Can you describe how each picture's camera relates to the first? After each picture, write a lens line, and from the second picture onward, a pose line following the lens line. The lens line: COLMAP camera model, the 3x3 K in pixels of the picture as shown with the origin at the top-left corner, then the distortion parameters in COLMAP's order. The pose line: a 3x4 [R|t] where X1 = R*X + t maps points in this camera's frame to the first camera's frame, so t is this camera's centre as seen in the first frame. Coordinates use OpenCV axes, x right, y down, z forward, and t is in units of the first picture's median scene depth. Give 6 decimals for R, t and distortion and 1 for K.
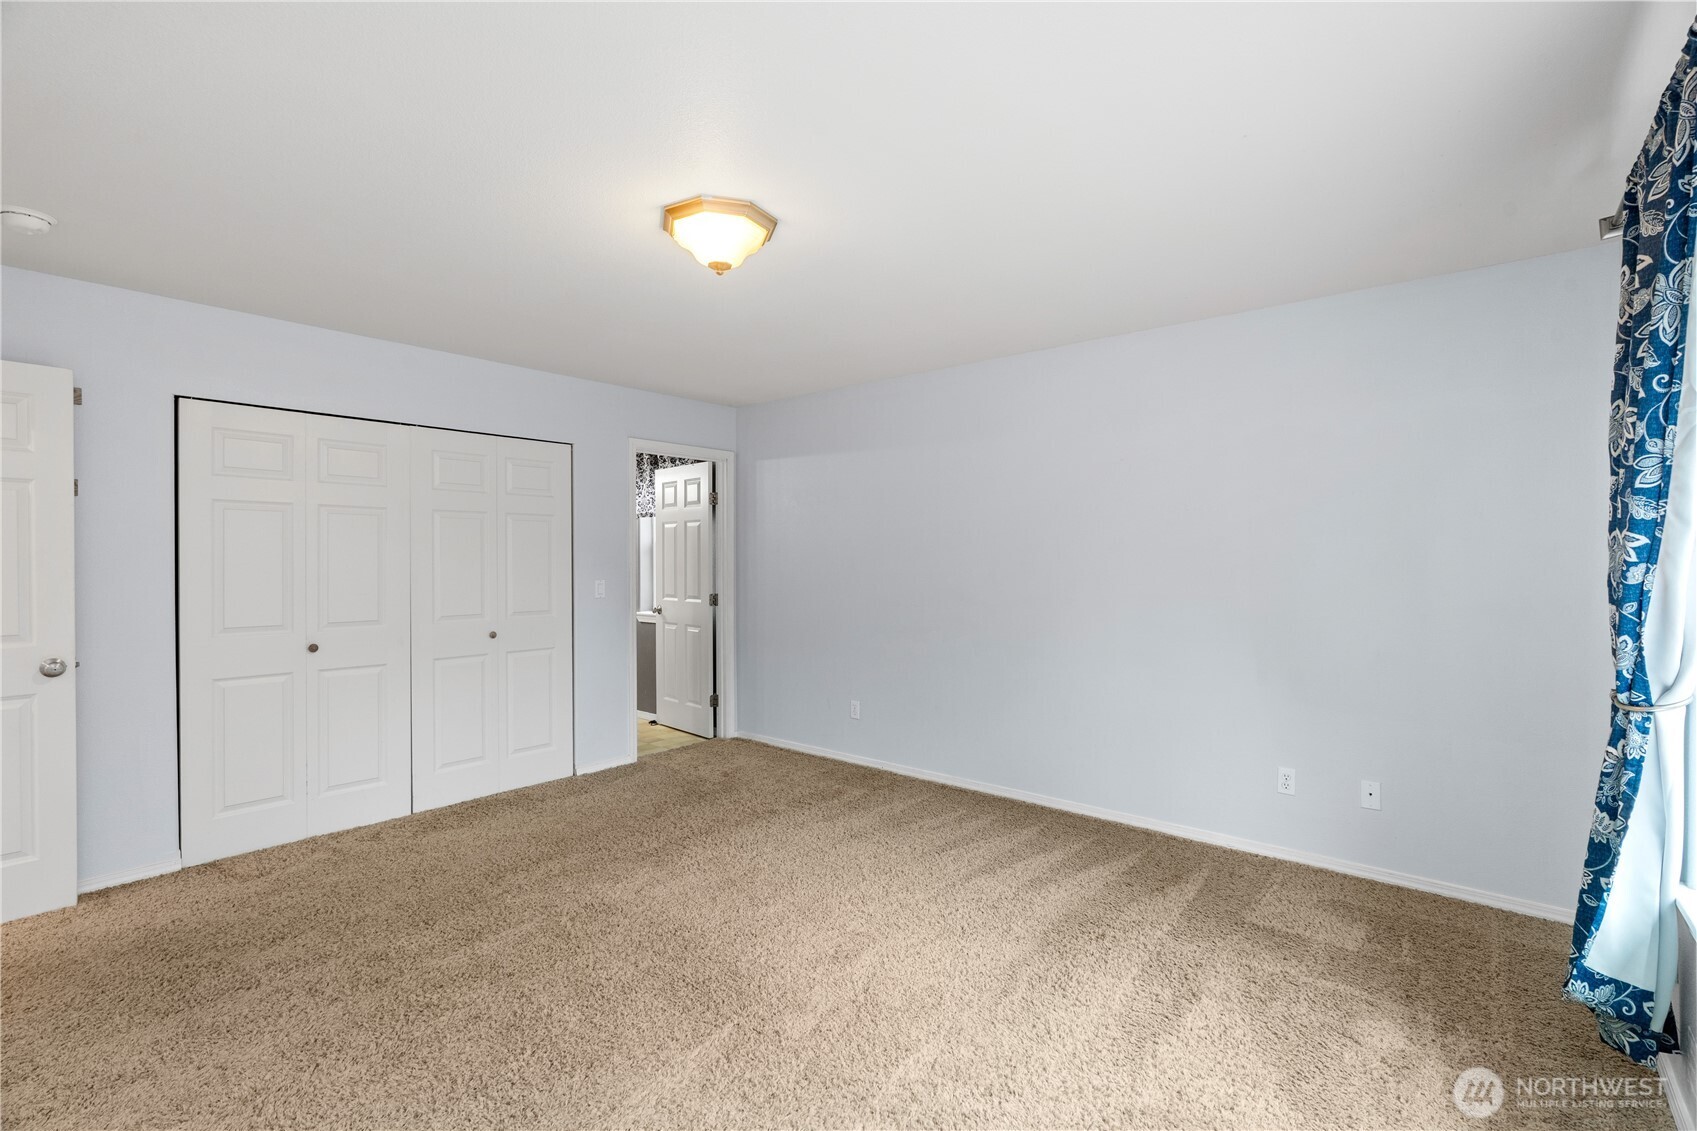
lens RADIAL K [[770.8, 0, 848.5], [0, 770.8, 565.5], [0, 0, 1]] dist [-0.002177, 0.001496]
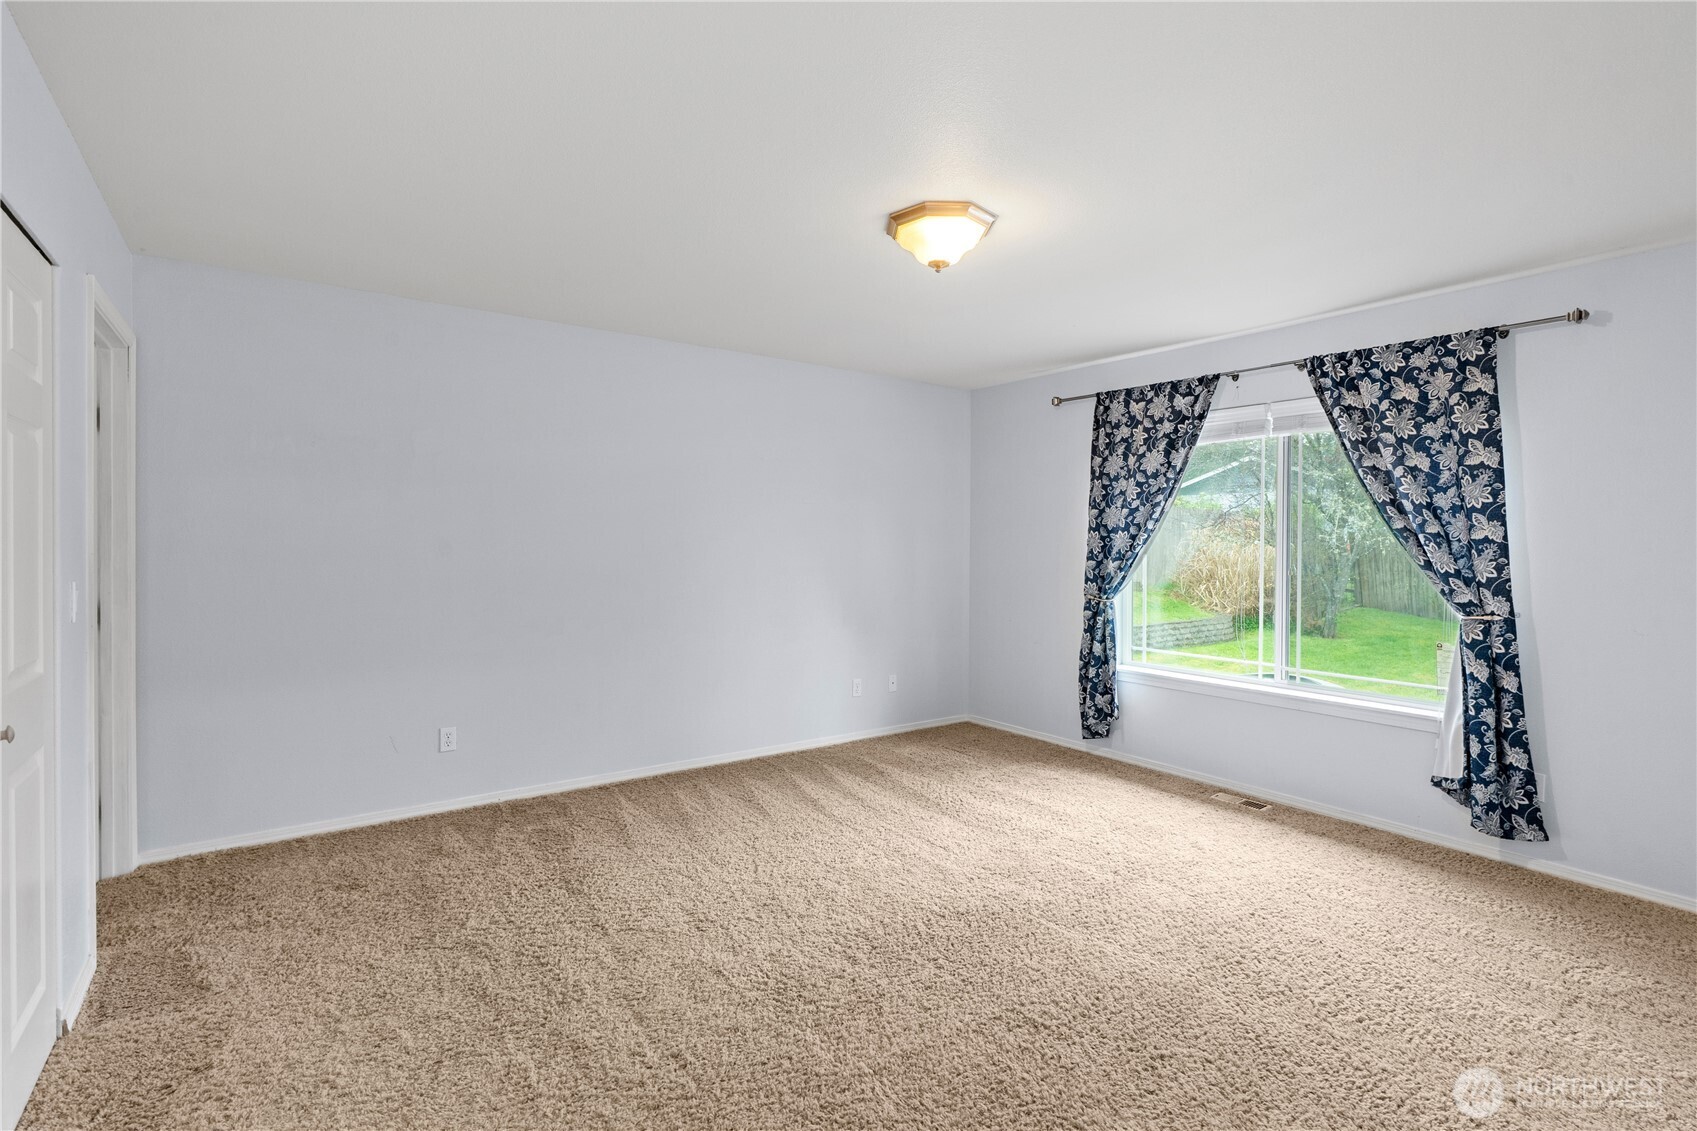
lens RADIAL K [[779.0, 0, 847.2], [0, 779.0, 545.6], [0, 0, 1]] dist [0.000398, 0.000651]
pose [[0.233136, 0.002233, 0.972442, -0.999979], [0.000240, 0.999997, -0.002353, 0.001054], [-0.972444, 0.000782, 0.233135, 0.701958]]
